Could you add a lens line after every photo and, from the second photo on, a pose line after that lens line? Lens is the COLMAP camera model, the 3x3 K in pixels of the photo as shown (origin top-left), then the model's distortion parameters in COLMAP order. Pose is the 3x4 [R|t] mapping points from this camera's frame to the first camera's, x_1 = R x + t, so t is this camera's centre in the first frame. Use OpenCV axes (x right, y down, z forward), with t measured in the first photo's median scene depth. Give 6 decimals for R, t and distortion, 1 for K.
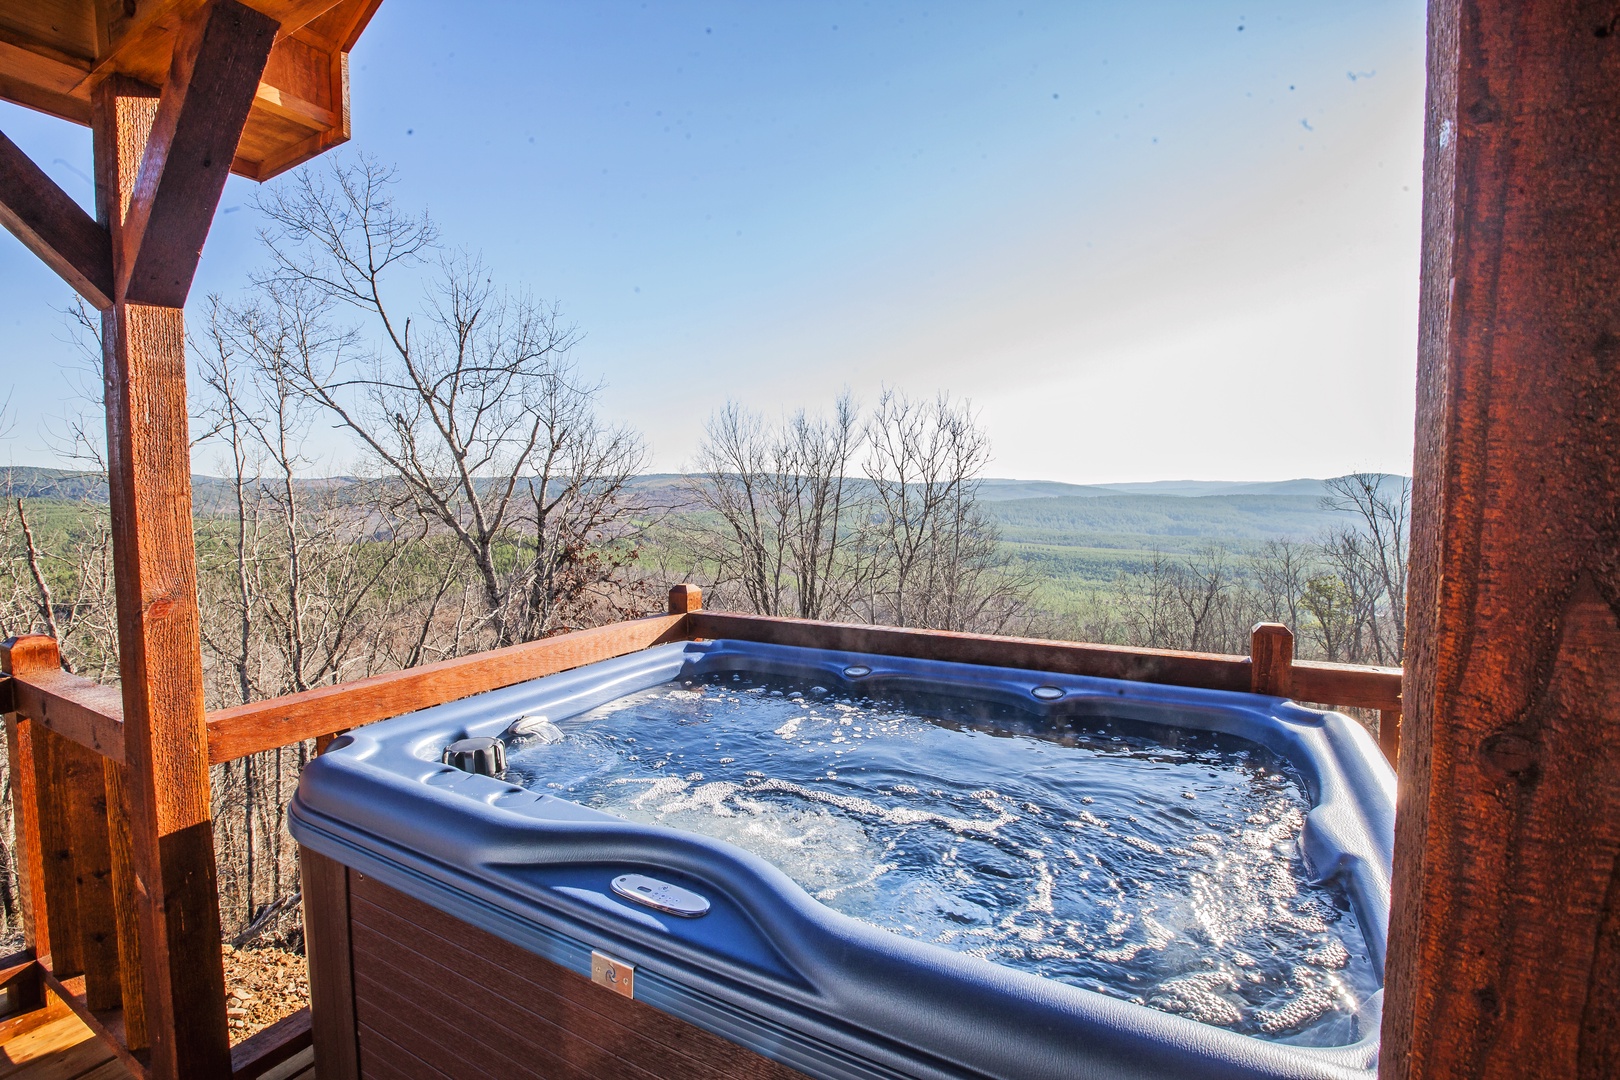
lens RADIAL K [[741.0, 0, 801.1], [0, 741.0, 516.8], [0, 0, 1]] dist [-0.035509, 0.010064]
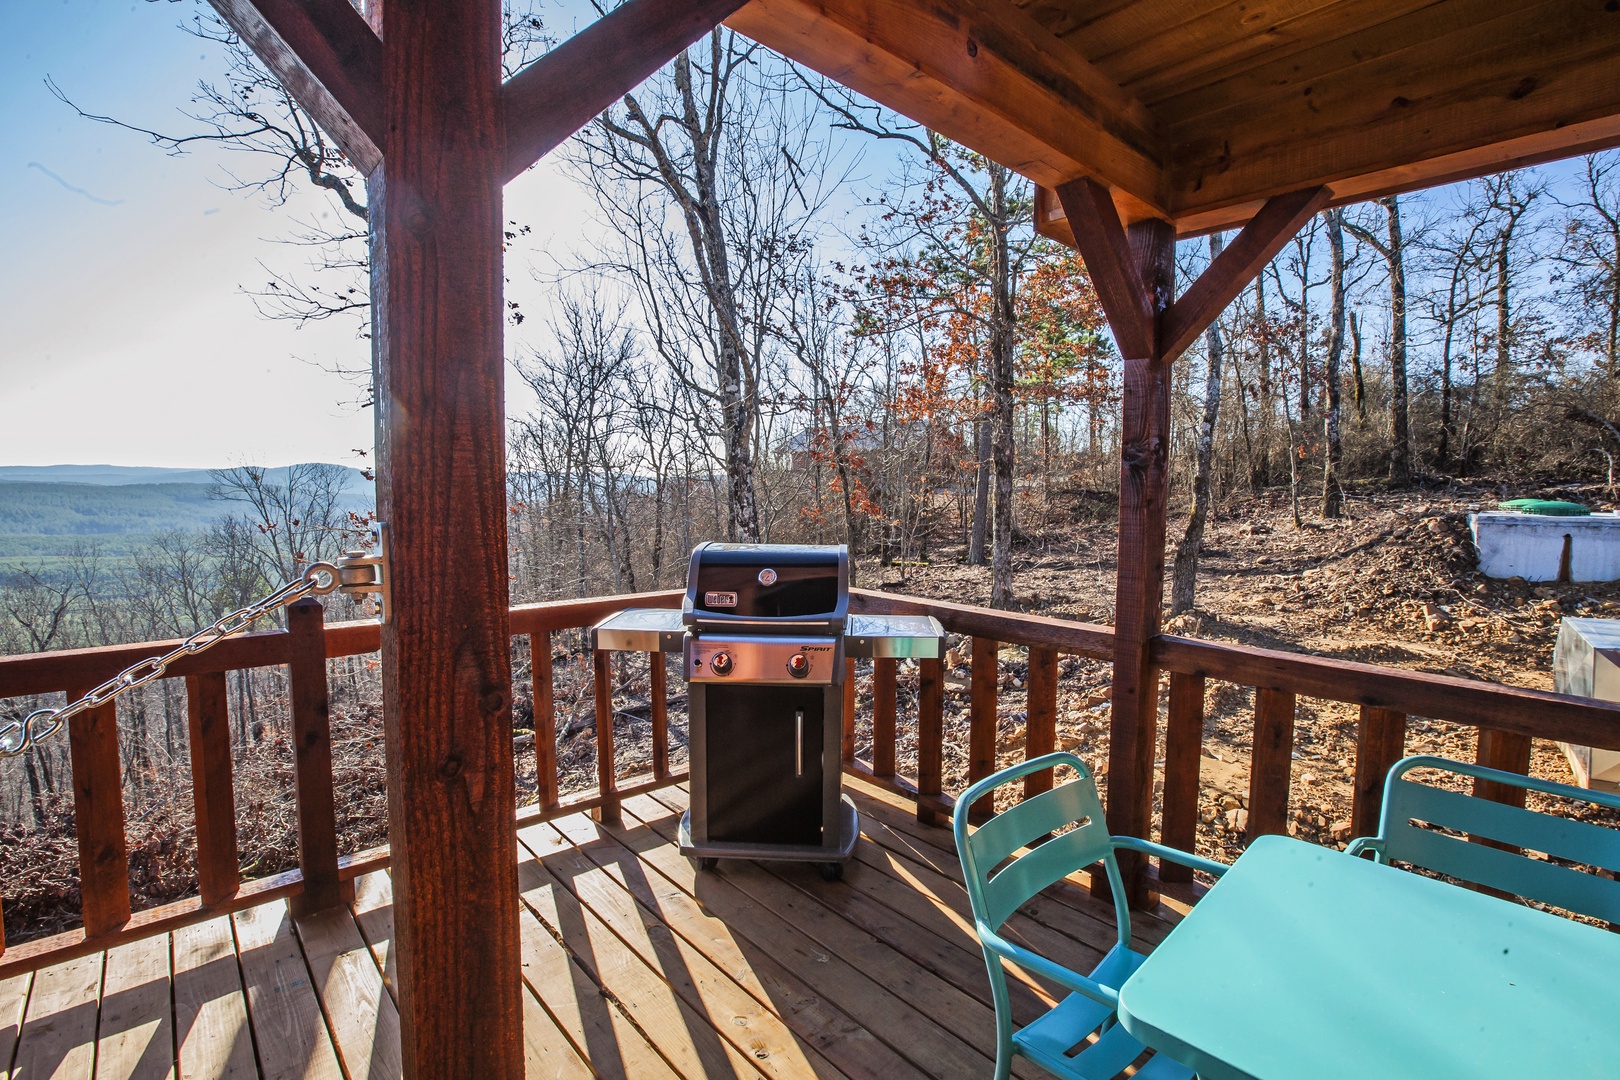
lens RADIAL K [[751.0, 0, 815.4], [0, 751.0, 524.0], [0, 0, 1]] dist [-0.017078, 0.005078]
pose [[0.320127, -0.040369, 0.946514, 0.203014], [0.018581, 0.999167, 0.036330, 0.002819], [-0.947193, 0.005957, 0.320610, -0.167572]]
